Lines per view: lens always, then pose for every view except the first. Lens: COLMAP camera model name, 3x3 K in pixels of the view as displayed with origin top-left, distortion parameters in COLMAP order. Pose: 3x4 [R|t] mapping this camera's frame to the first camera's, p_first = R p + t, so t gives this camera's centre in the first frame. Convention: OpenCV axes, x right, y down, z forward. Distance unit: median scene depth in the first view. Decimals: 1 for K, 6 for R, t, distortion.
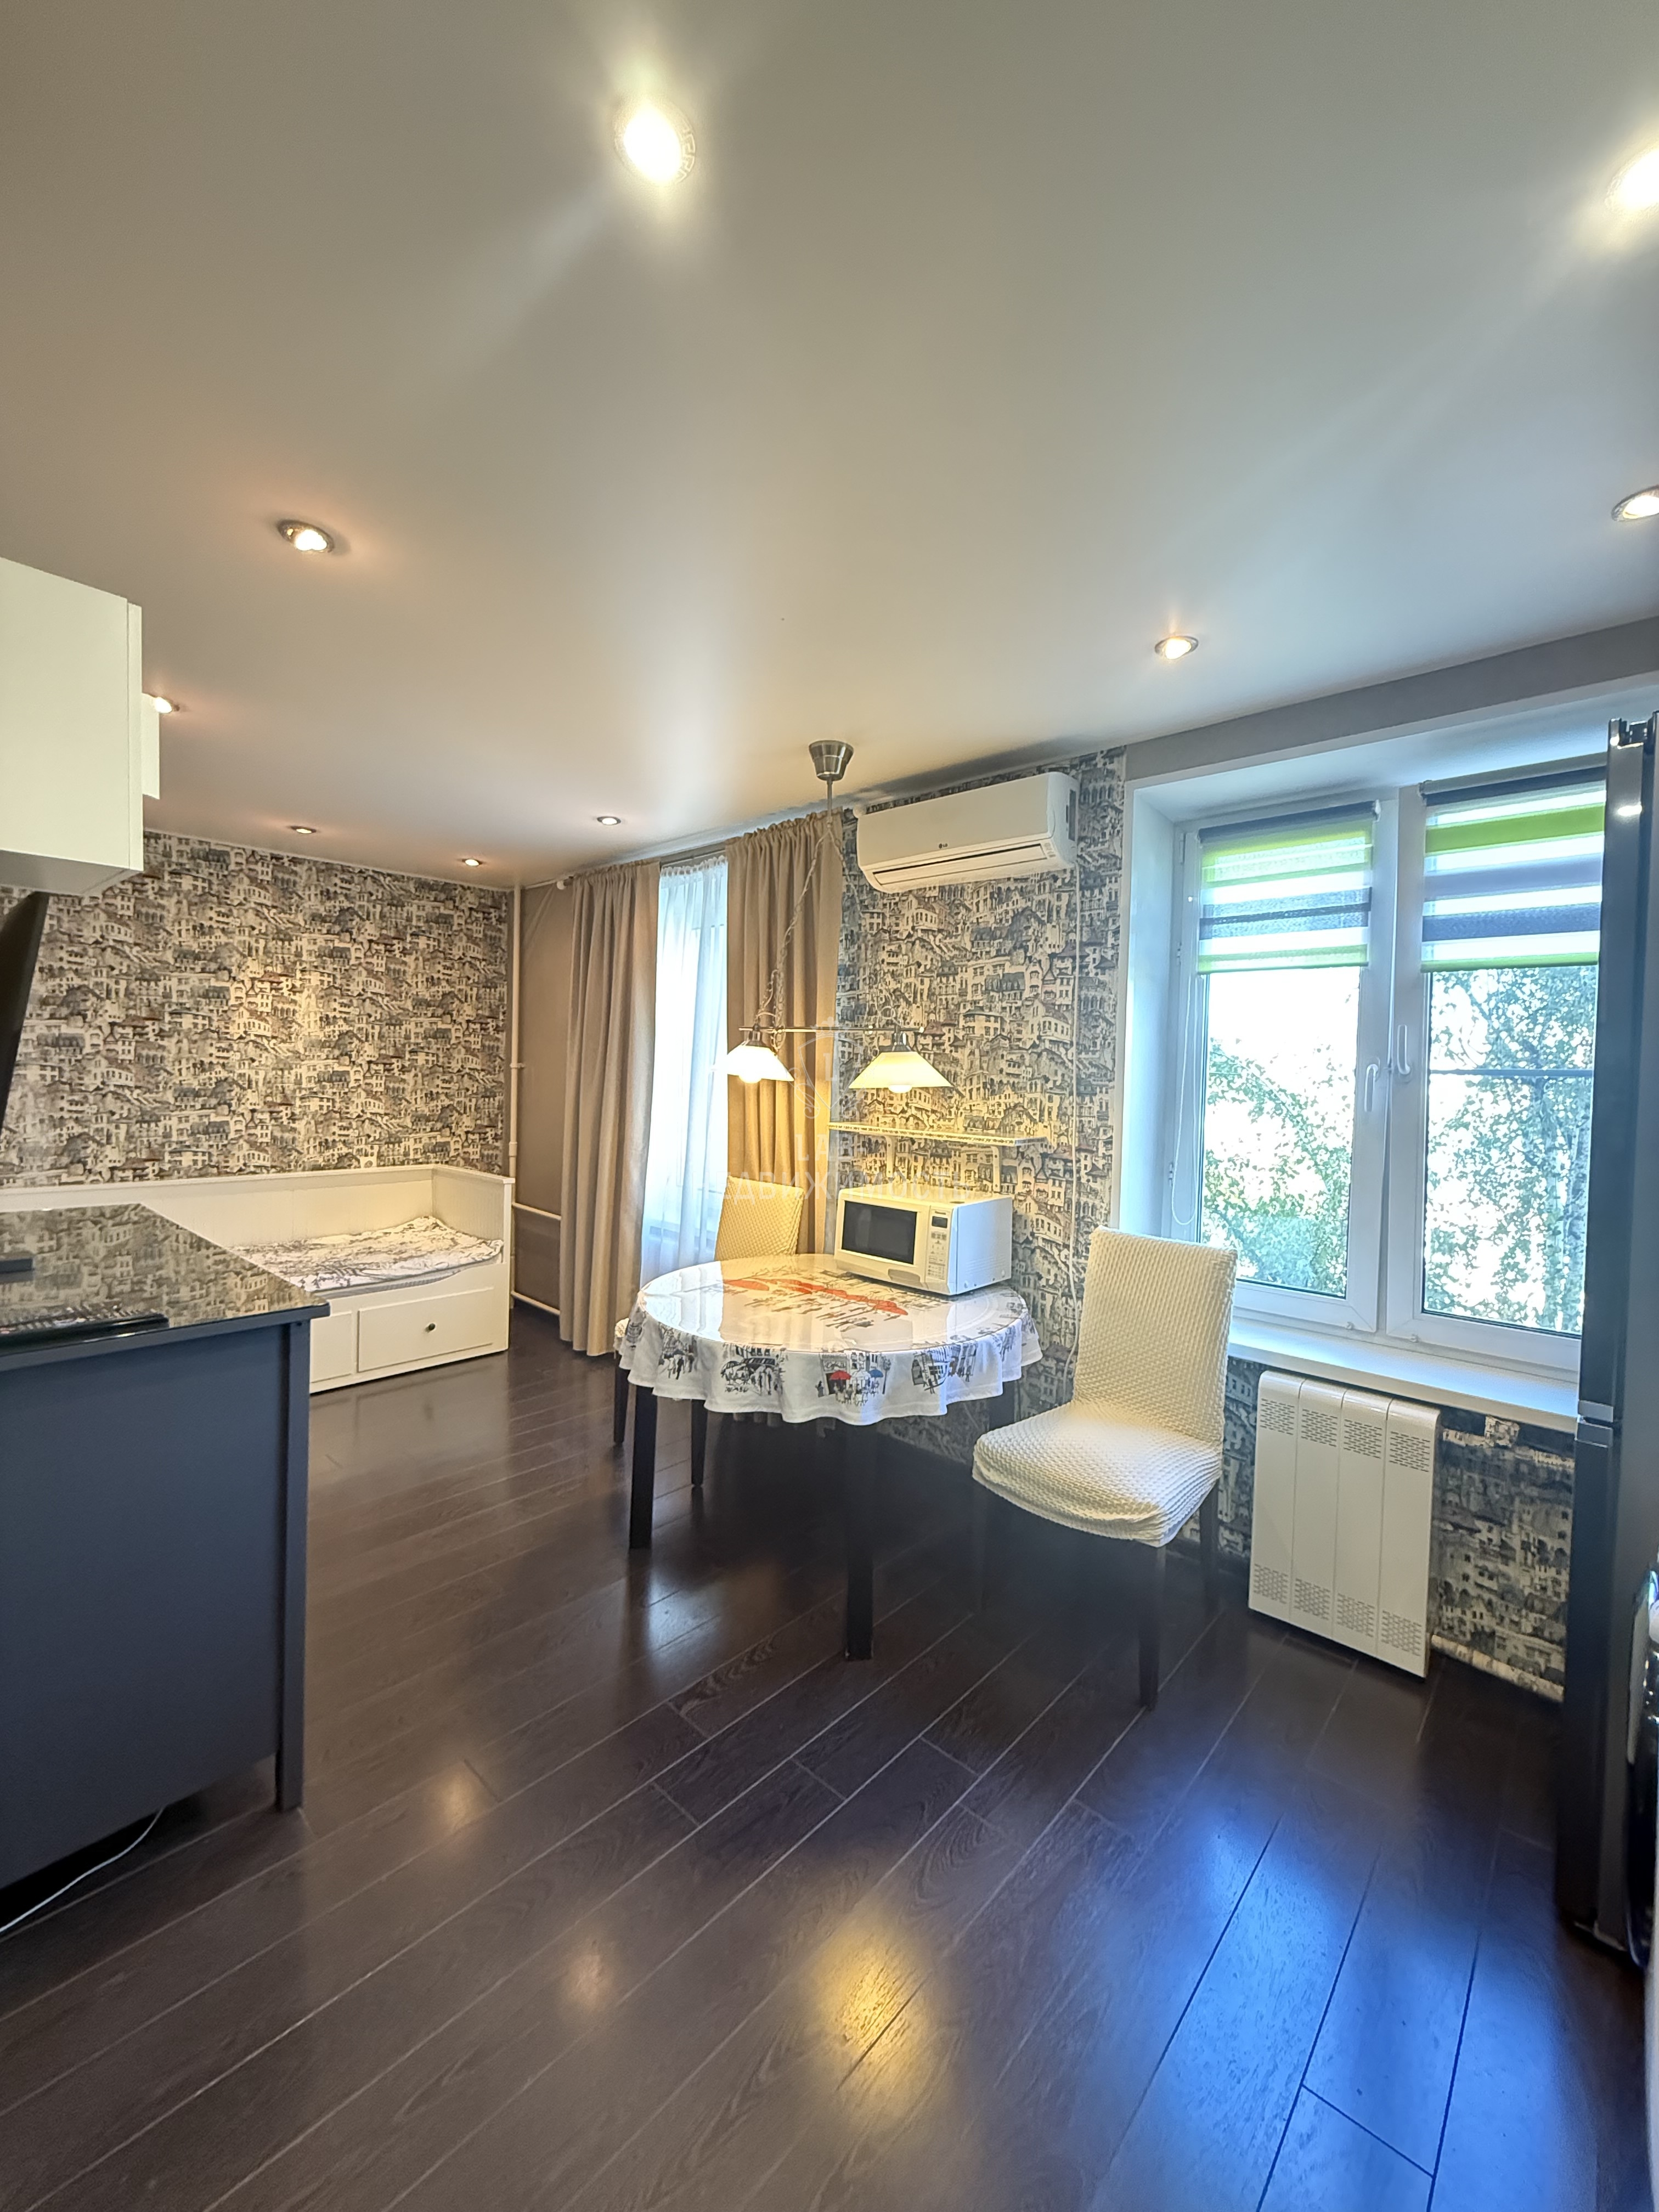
lens RADIAL K [[878.9, 0, 824.3], [0, 878.9, 1094.1], [0, 0, 1]] dist [0.000072, -0.000303]
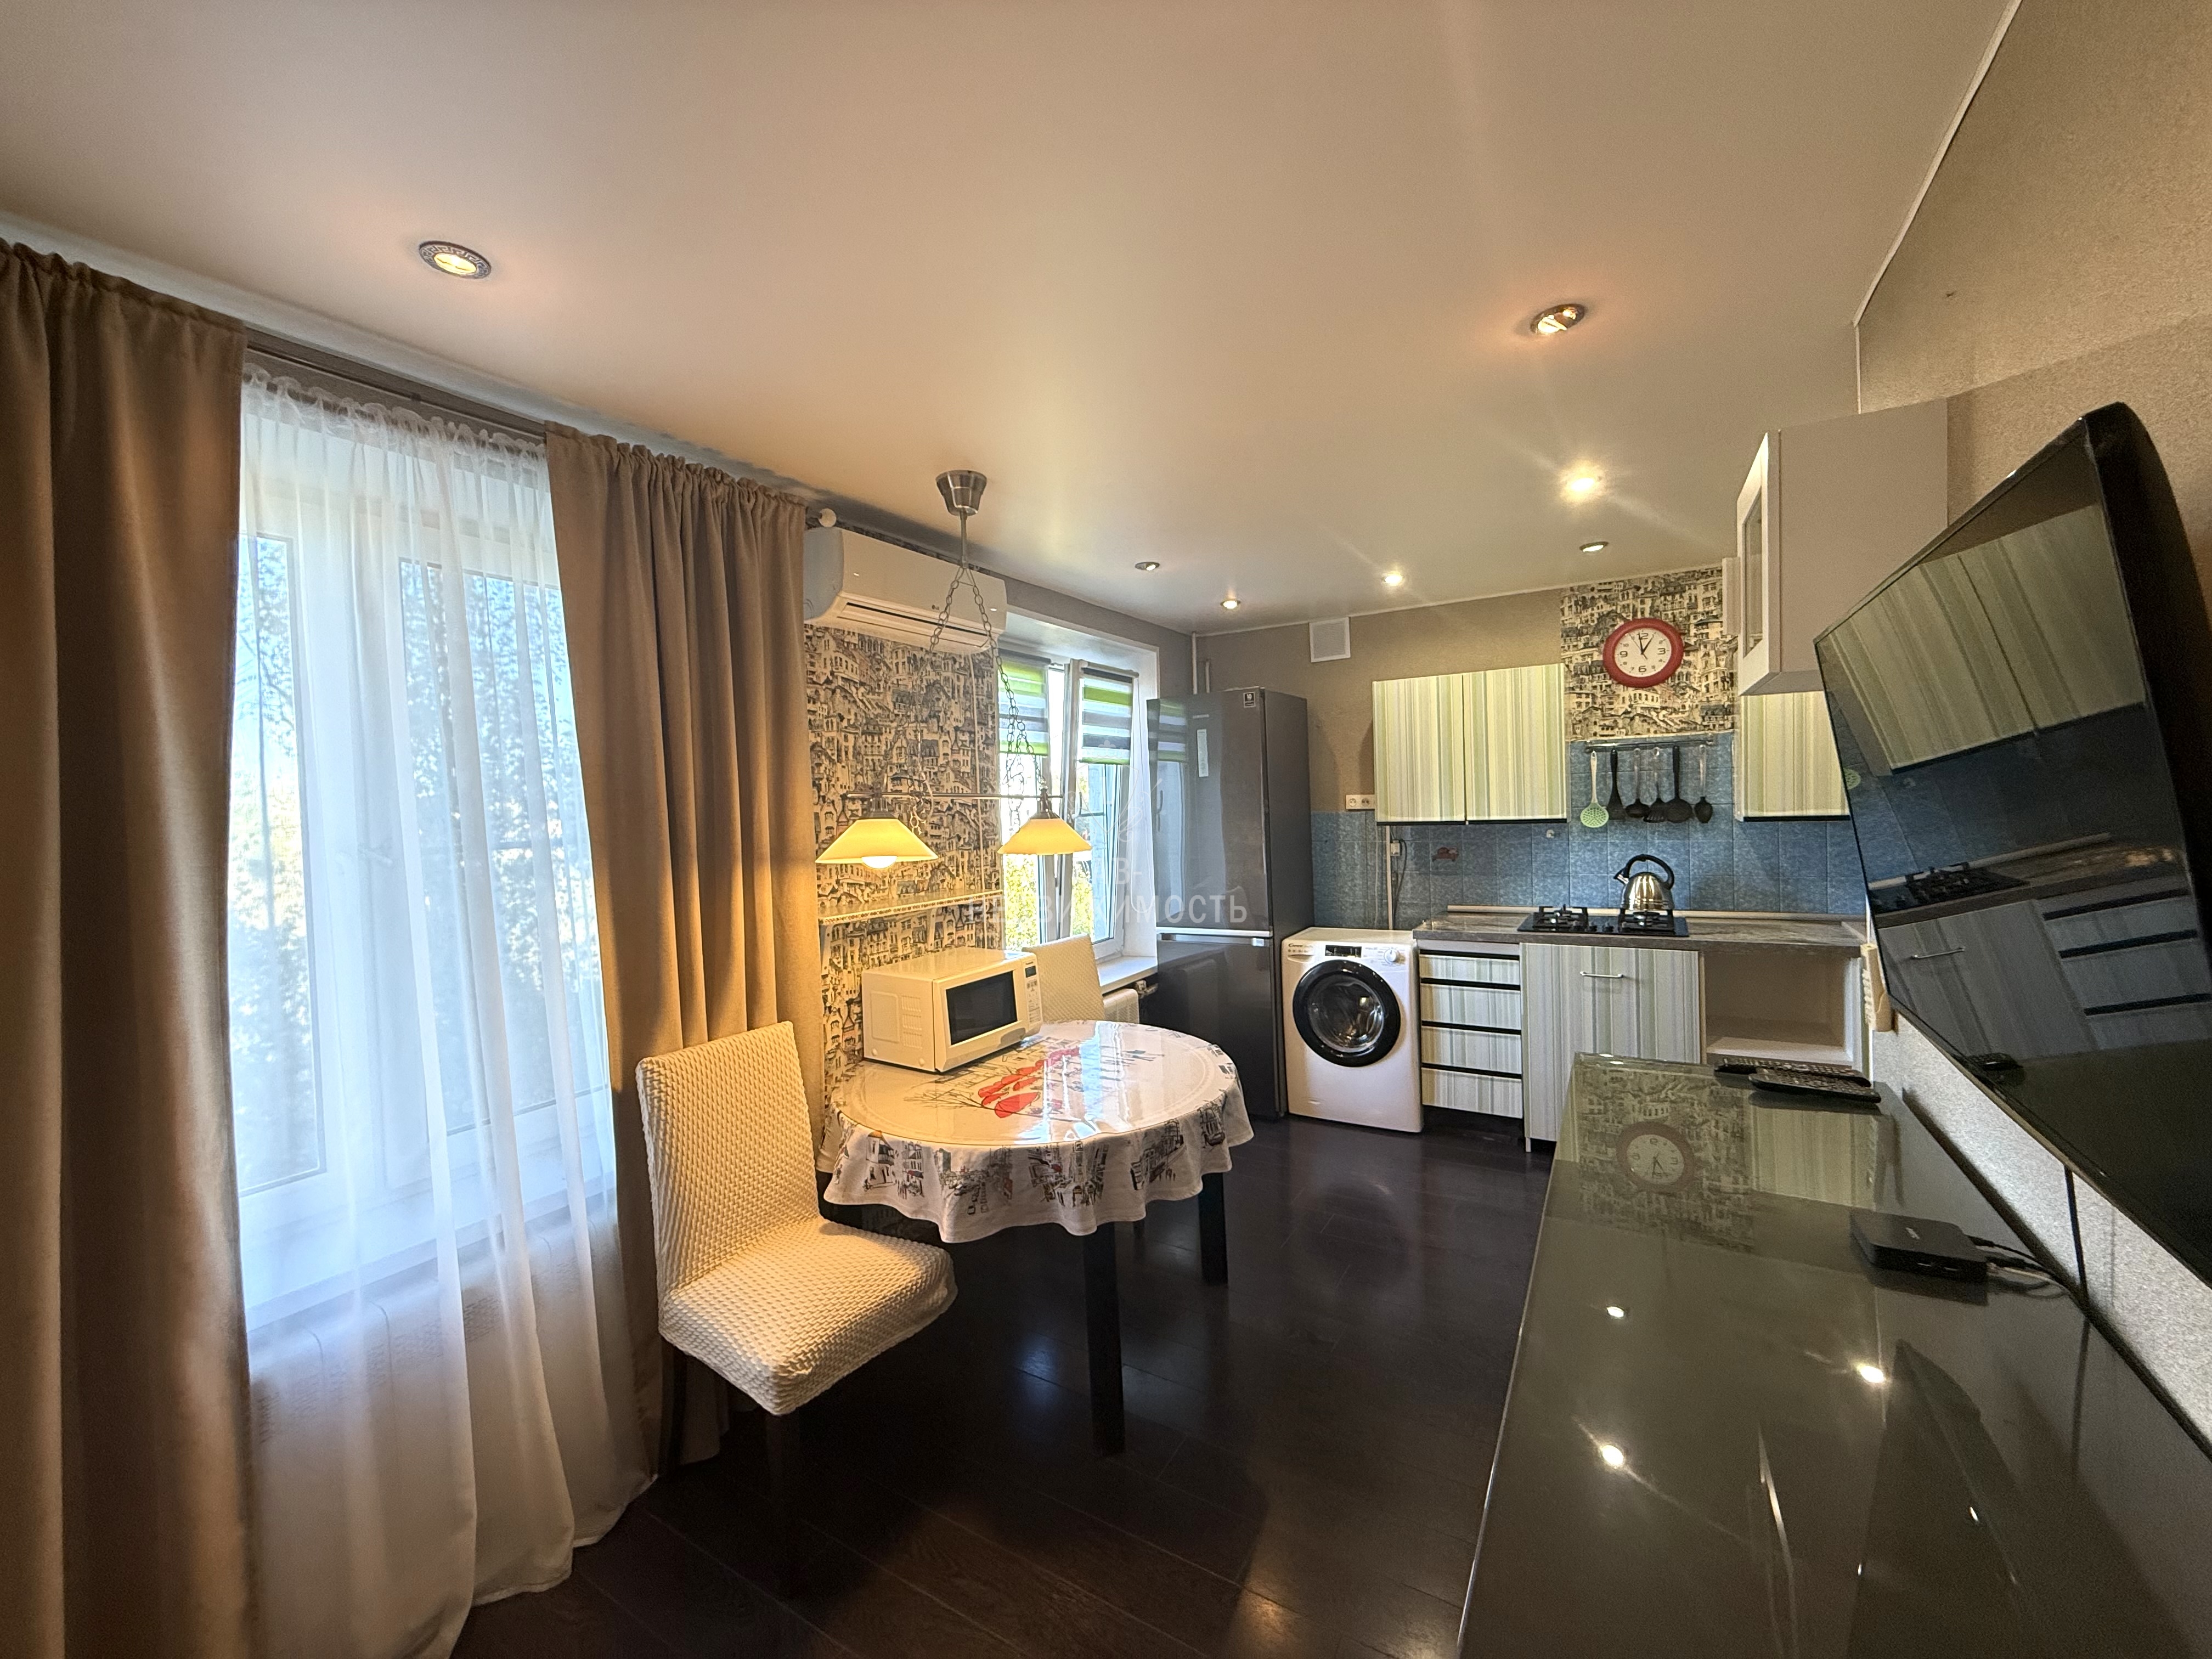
lens RADIAL K [[878.9, 0, 1098.2], [0, 878.9, 825.5], [0, 0, 1]] dist [0.000072, -0.000303]
pose [[-0.189414, -0.044907, 0.980870, -0.657849], [0.055015, 0.996899, 0.056265, -0.064024], [-0.980355, 0.064620, -0.186356, 0.768074]]
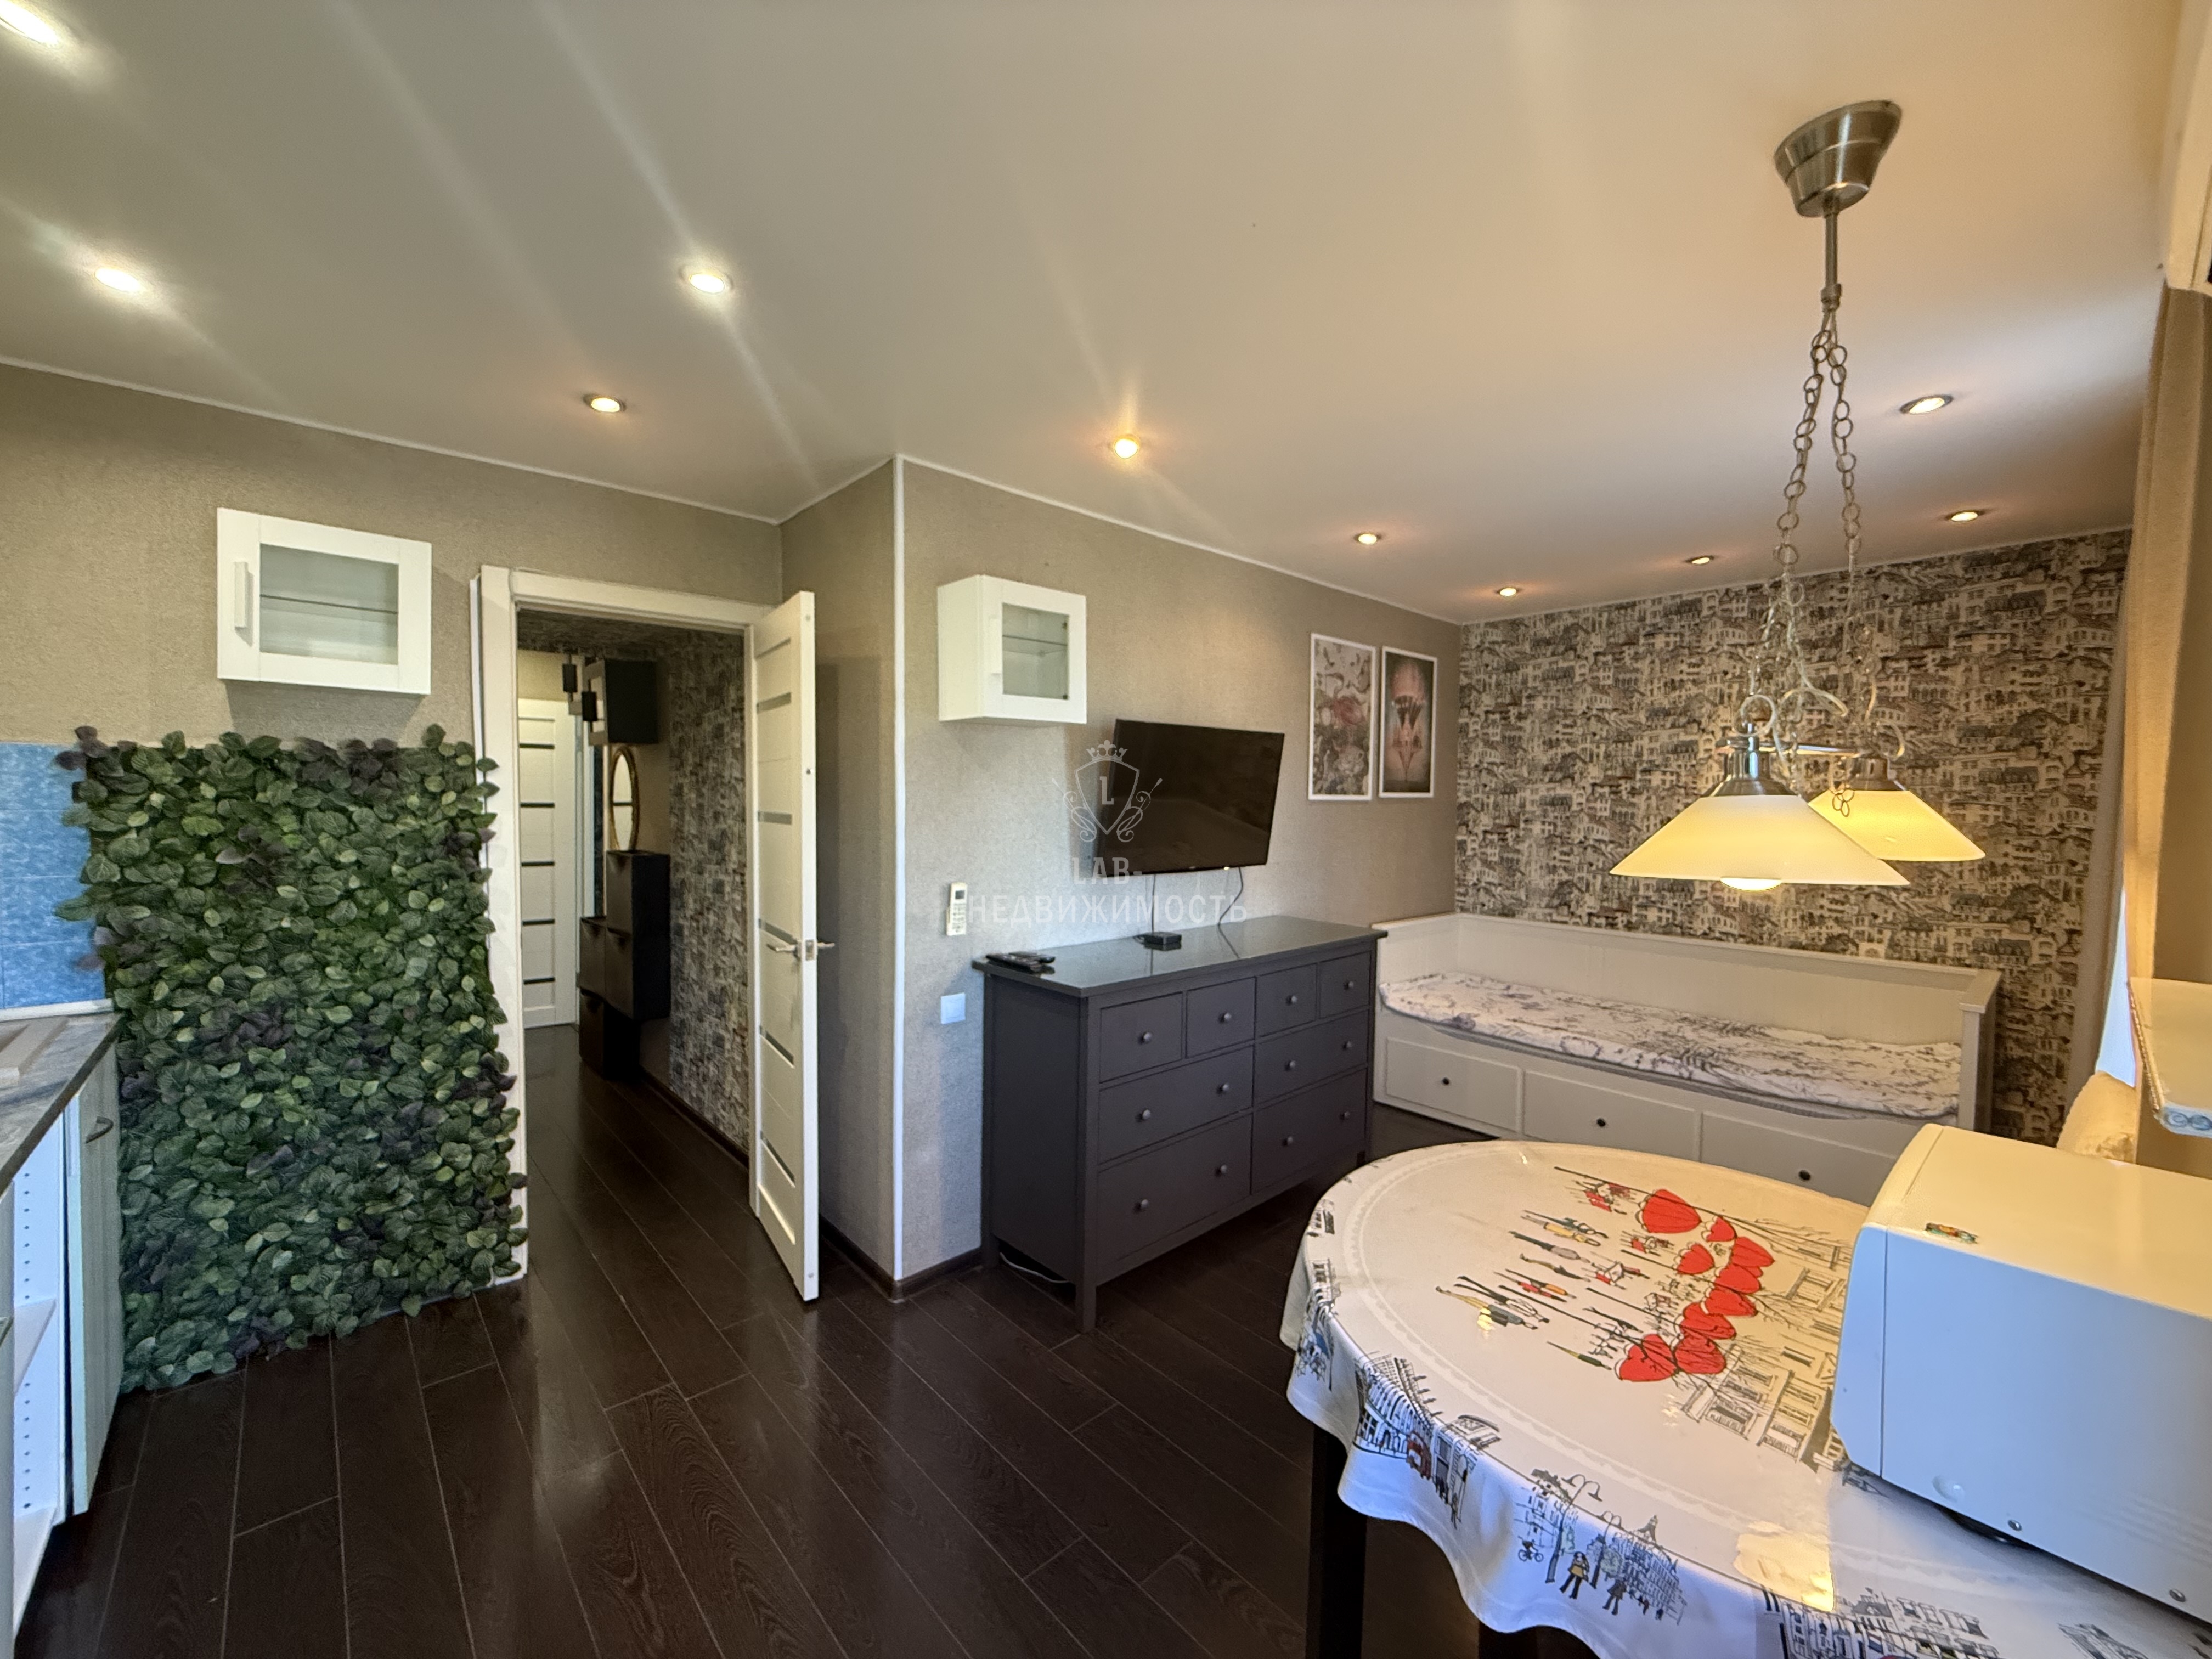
lens RADIAL K [[878.9, 0, 1101.5], [0, 878.9, 824.4], [0, 0, 1]] dist [0.000072, -0.000303]
pose [[-0.089898, 0.006784, -0.995928, 0.363893], [-0.035858, 0.999306, 0.010044, -0.018484], [0.995305, 0.036615, -0.089592, 0.491532]]
